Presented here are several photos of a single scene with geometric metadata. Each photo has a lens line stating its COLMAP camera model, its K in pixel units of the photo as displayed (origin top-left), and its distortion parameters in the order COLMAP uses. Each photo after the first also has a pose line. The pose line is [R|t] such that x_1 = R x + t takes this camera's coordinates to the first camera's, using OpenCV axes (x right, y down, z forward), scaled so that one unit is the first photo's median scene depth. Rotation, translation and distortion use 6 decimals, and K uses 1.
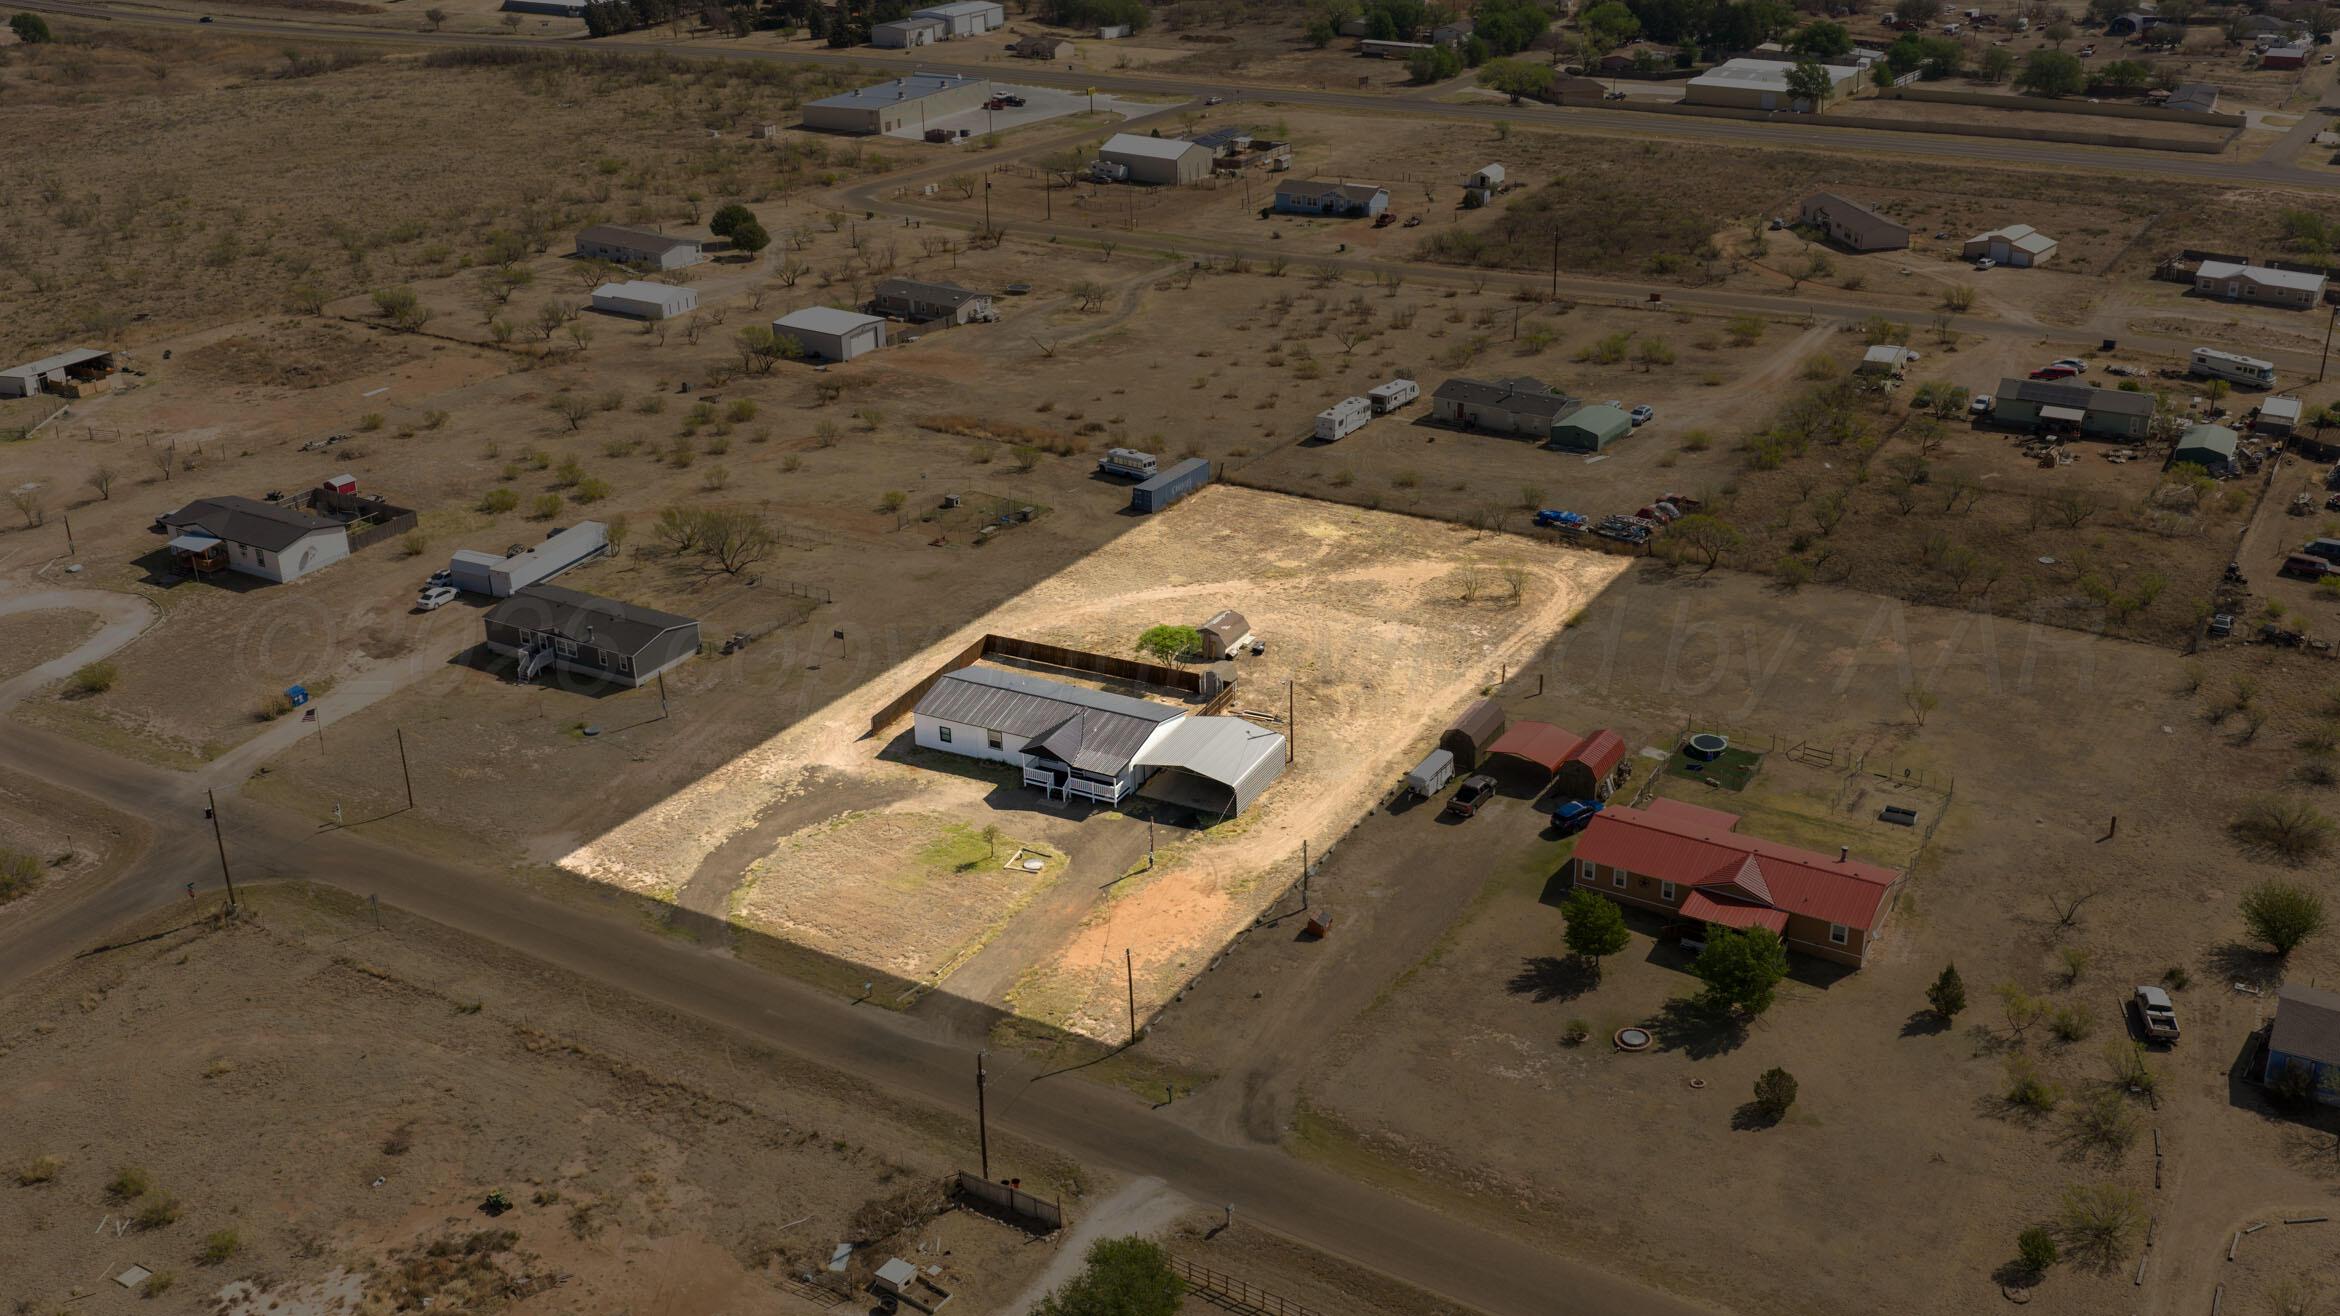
lens RADIAL K [[2187.3, 0, 1239.8], [0, 2187.3, 652.7], [0, 0, 1]] dist [0.058179, -0.174031]
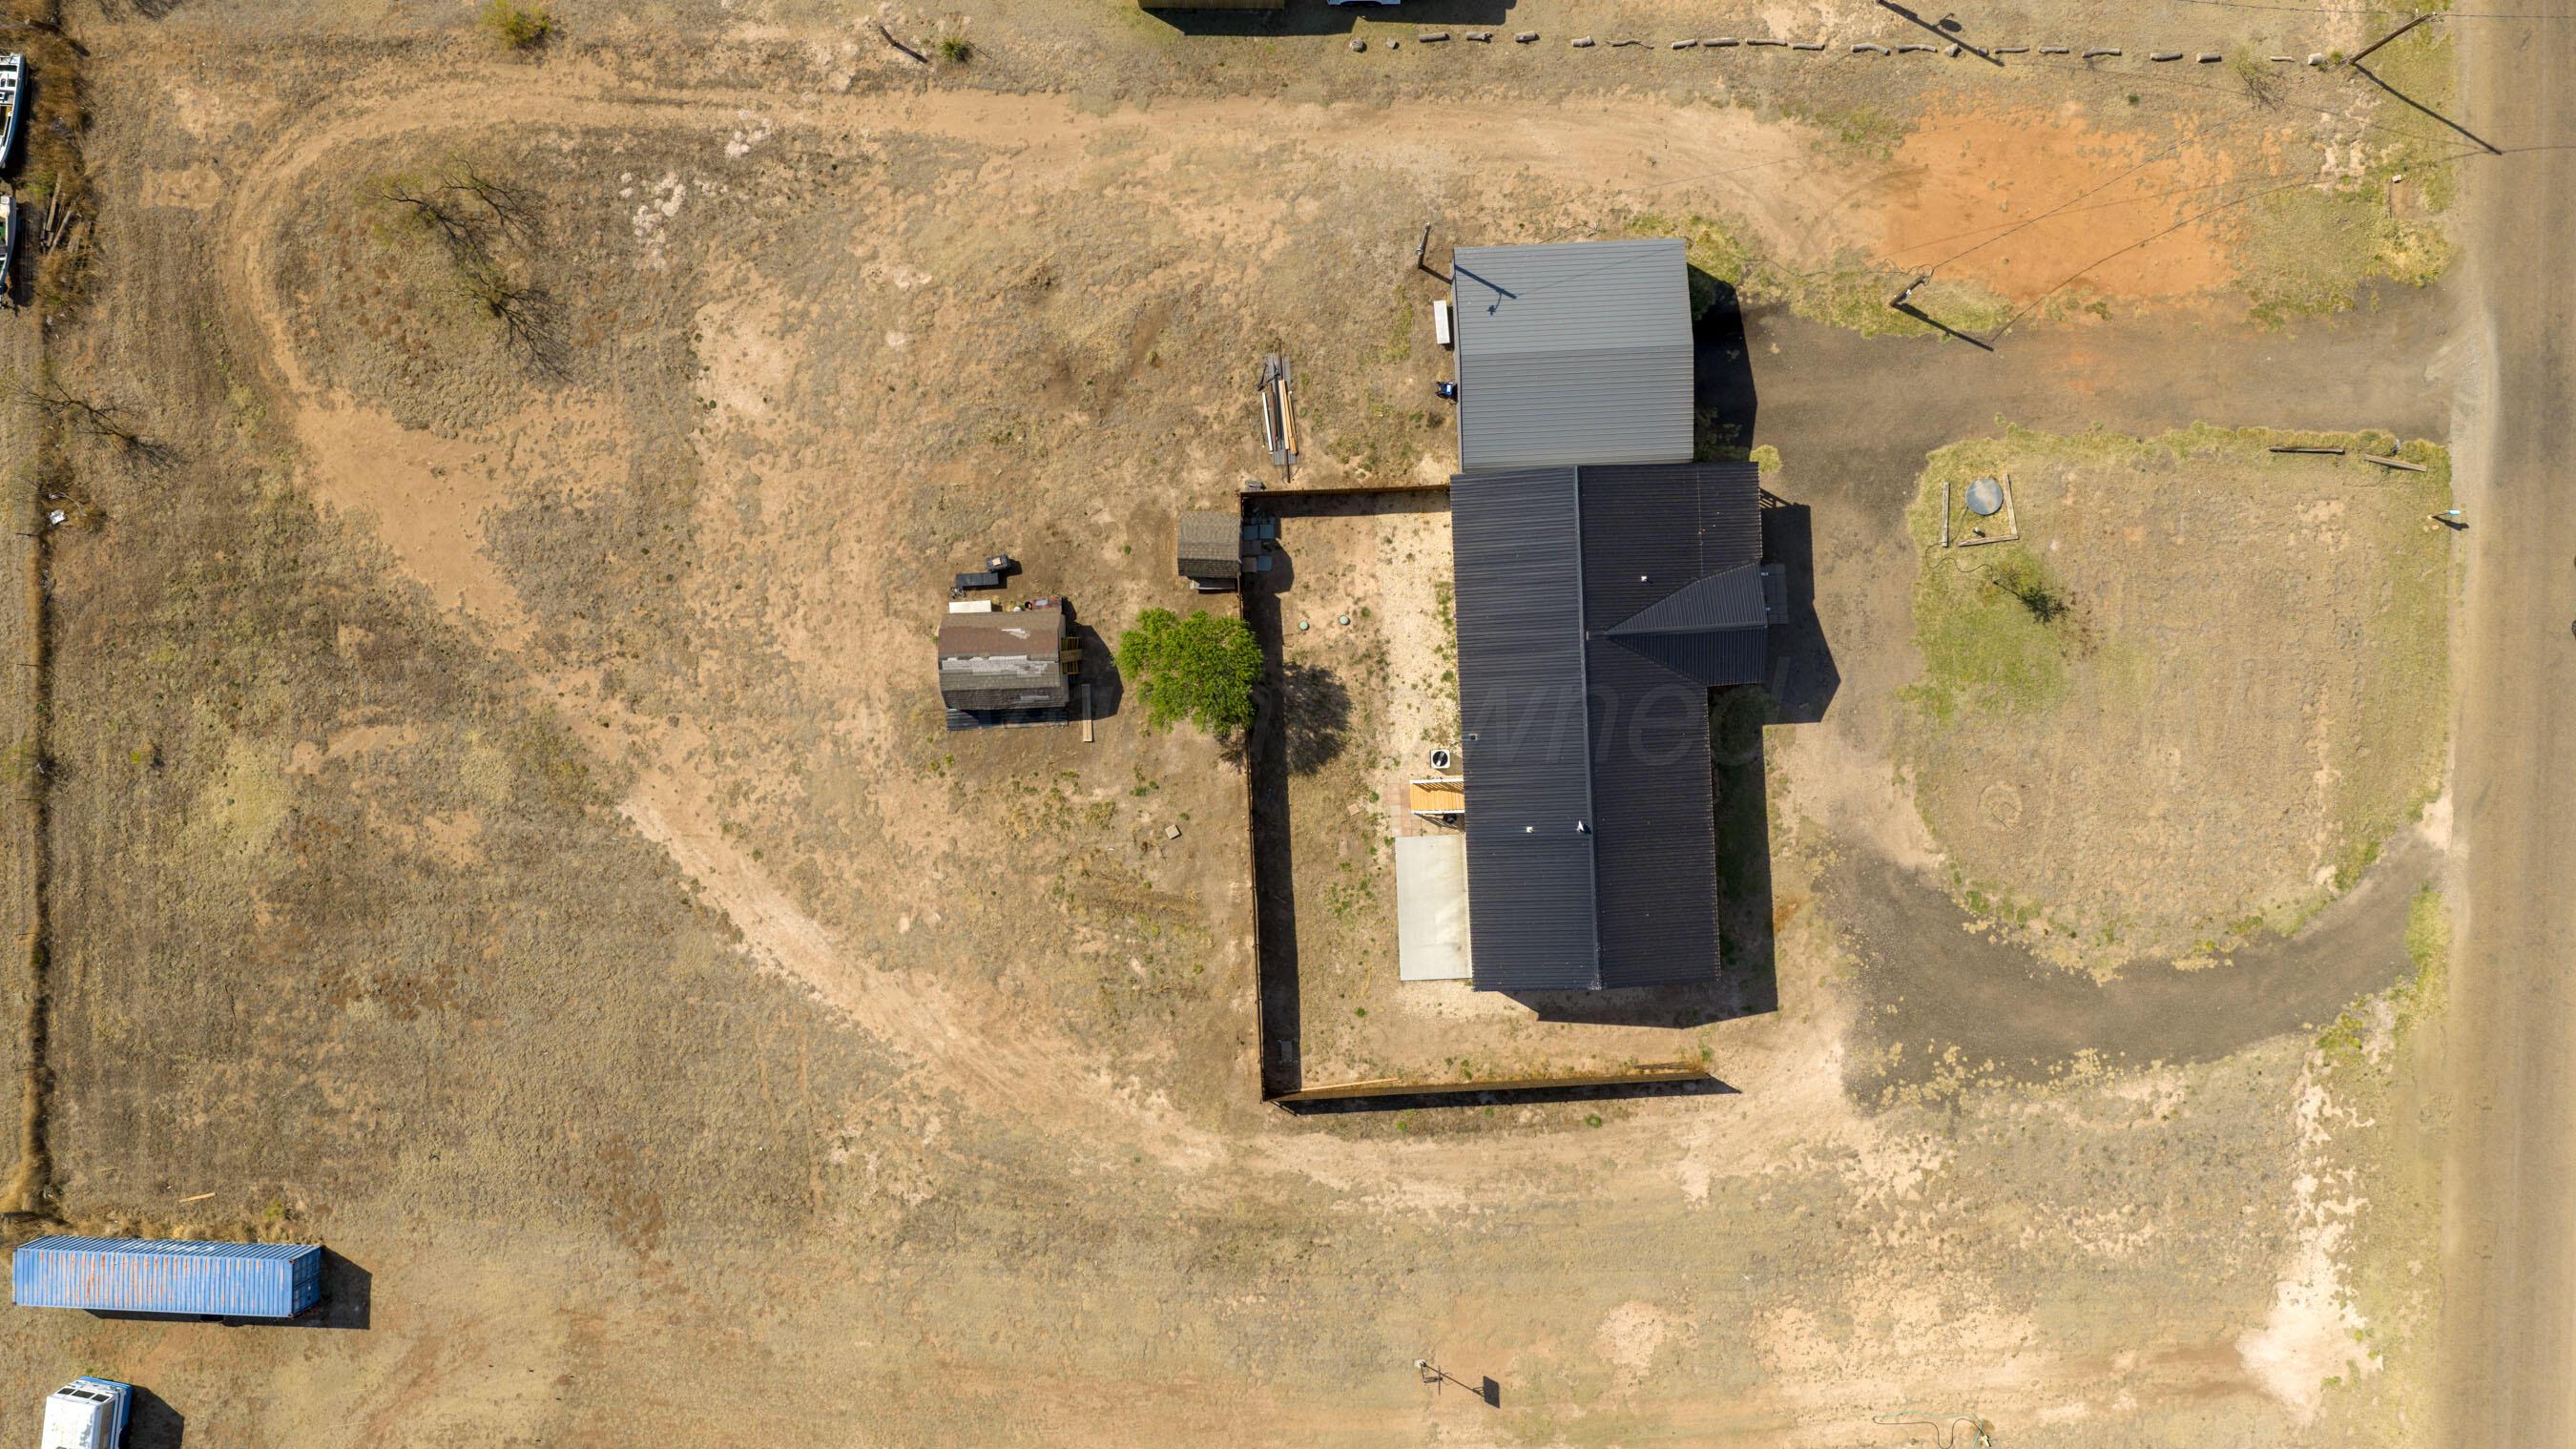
lens RADIAL K [[2192.4, 0, 1288.0], [0, 2192.4, 724.5], [0, 0, 1]] dist [0.022898, -0.056511]
pose [[-0.482411, -0.875778, 0.017089, -0.053179], [0.384201, -0.194020, 0.902633, -0.370808], [-0.787190, 0.442005, 0.430072, 0.711263]]
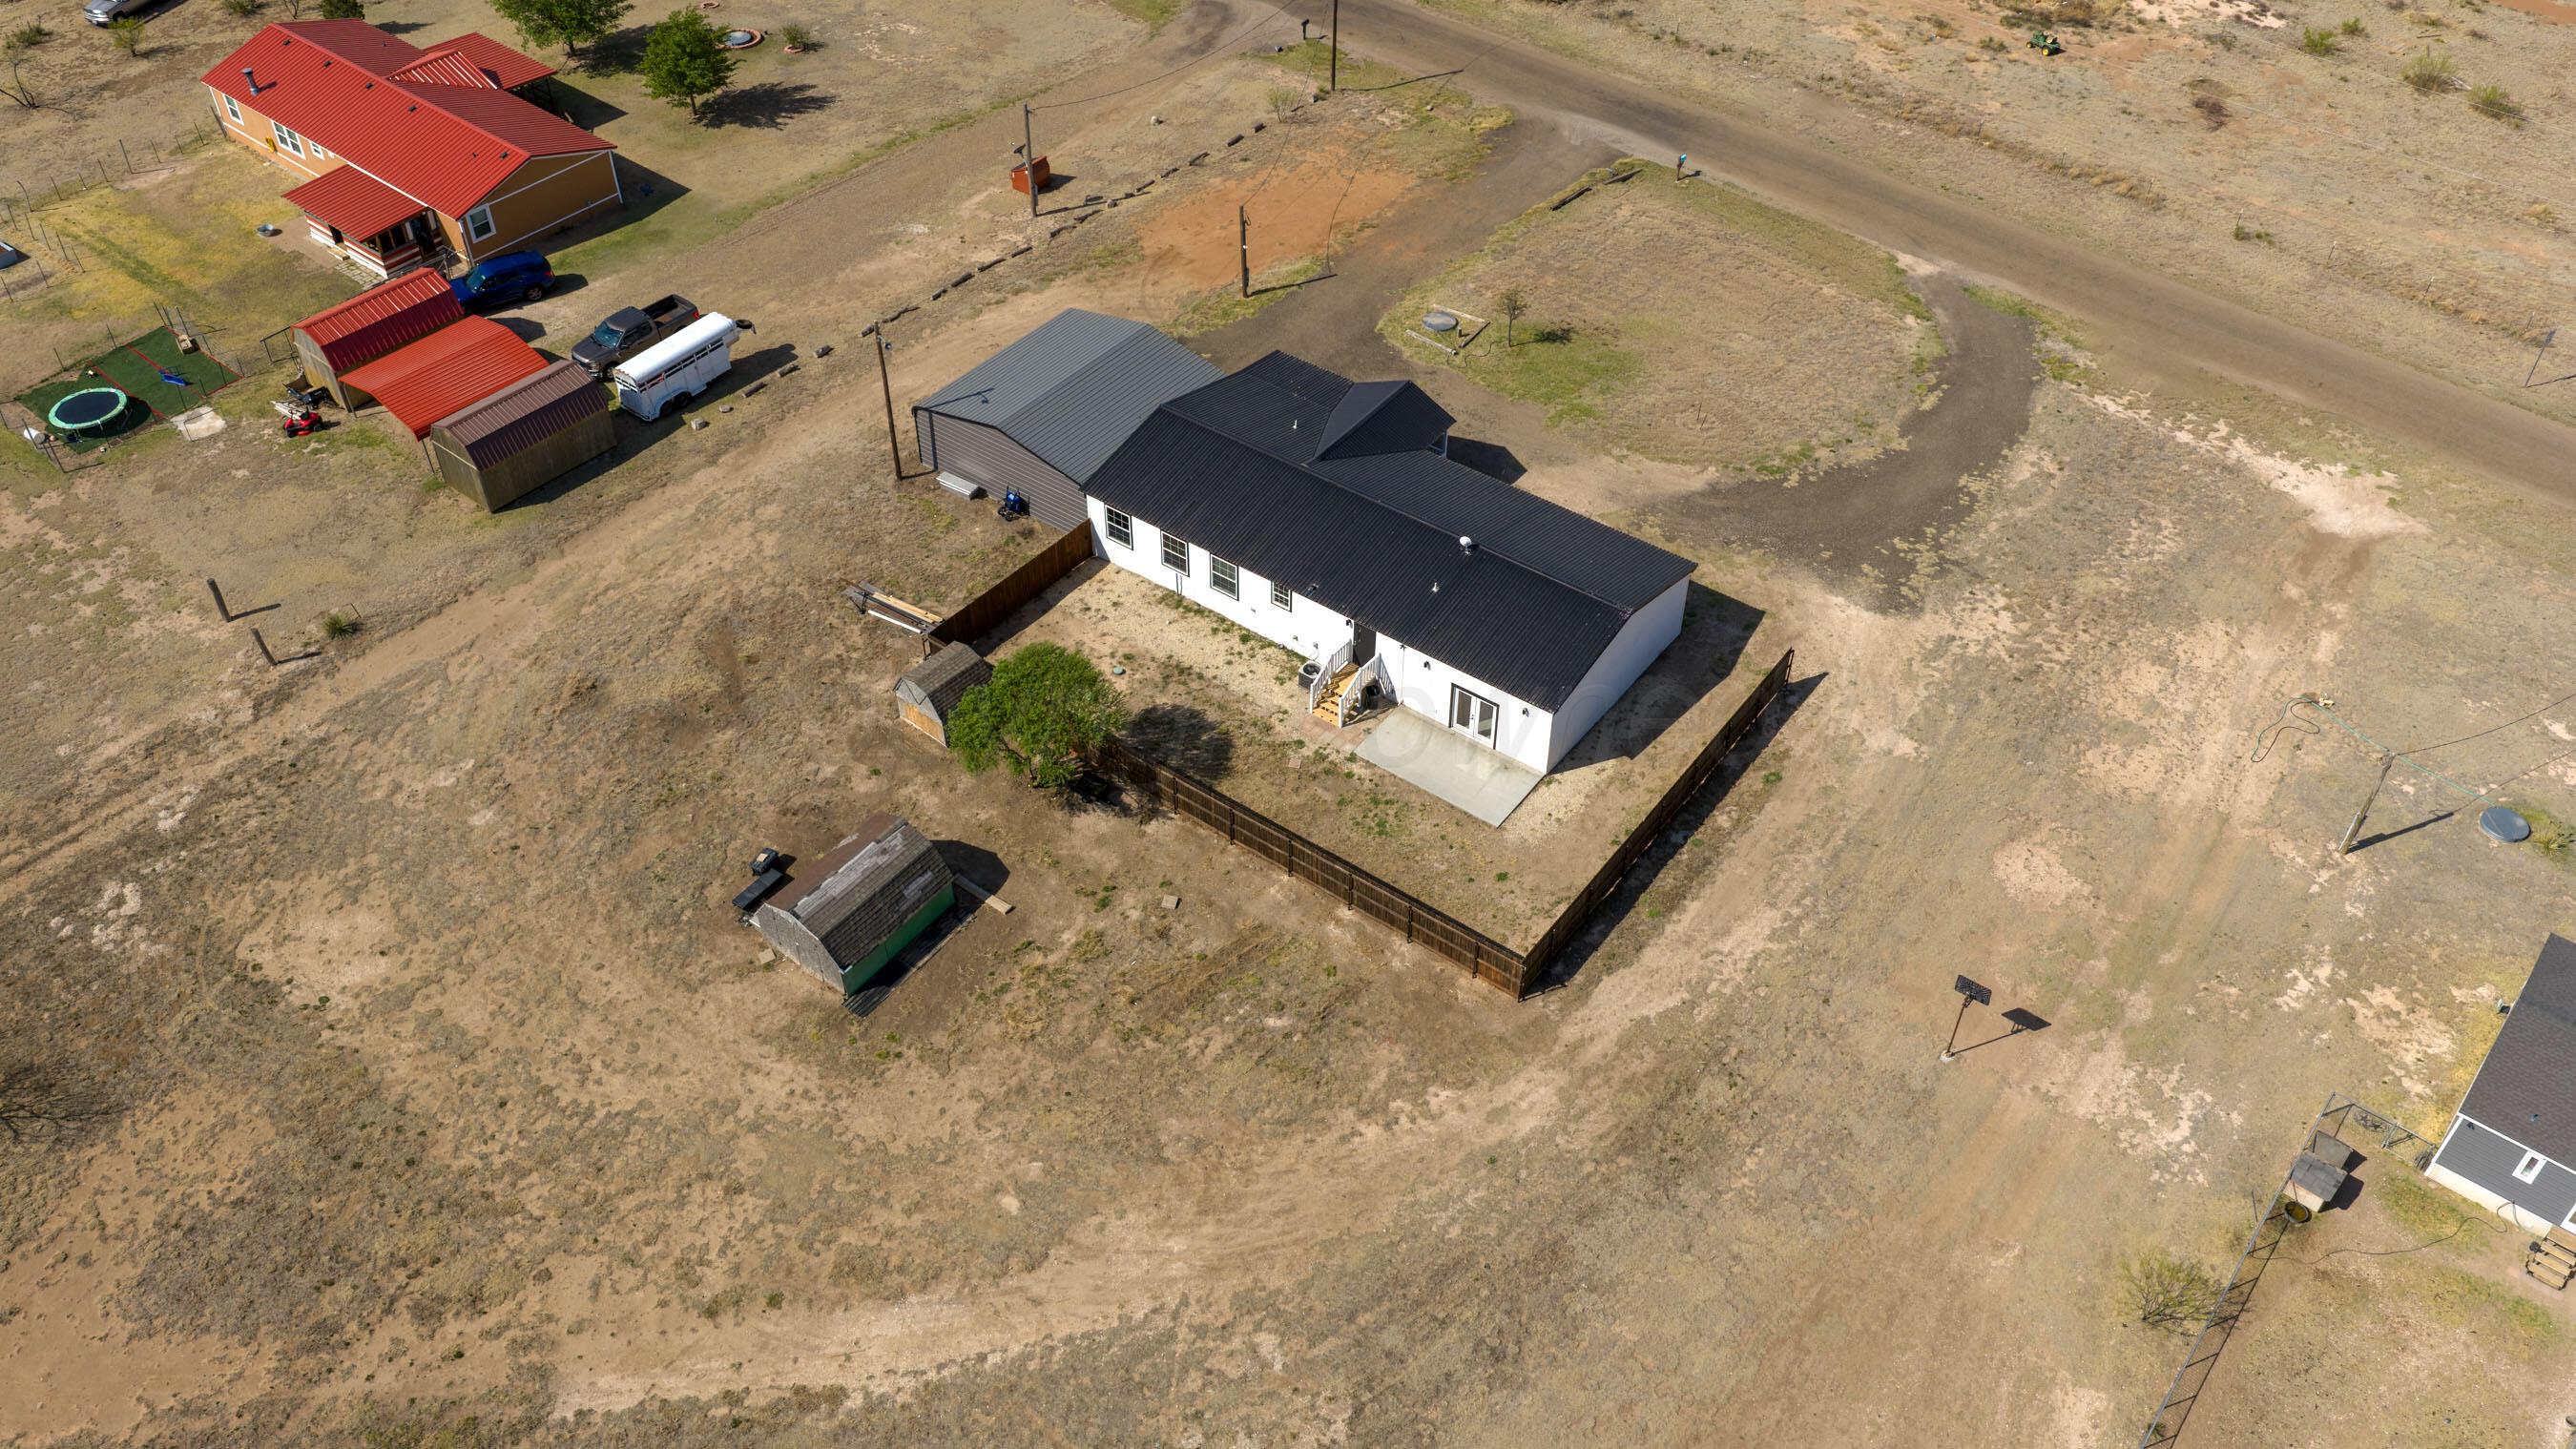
lens RADIAL K [[2132.6, 0, 1294.6], [0, 2132.6, 727.4], [0, 0, 1]] dist [0.023729, -0.053638]
pose [[-0.984160, -0.113645, 0.136065, -0.112564], [0.082309, 0.386858, 0.918459, -0.301457], [-0.157016, 0.915110, -0.371376, 1.014519]]
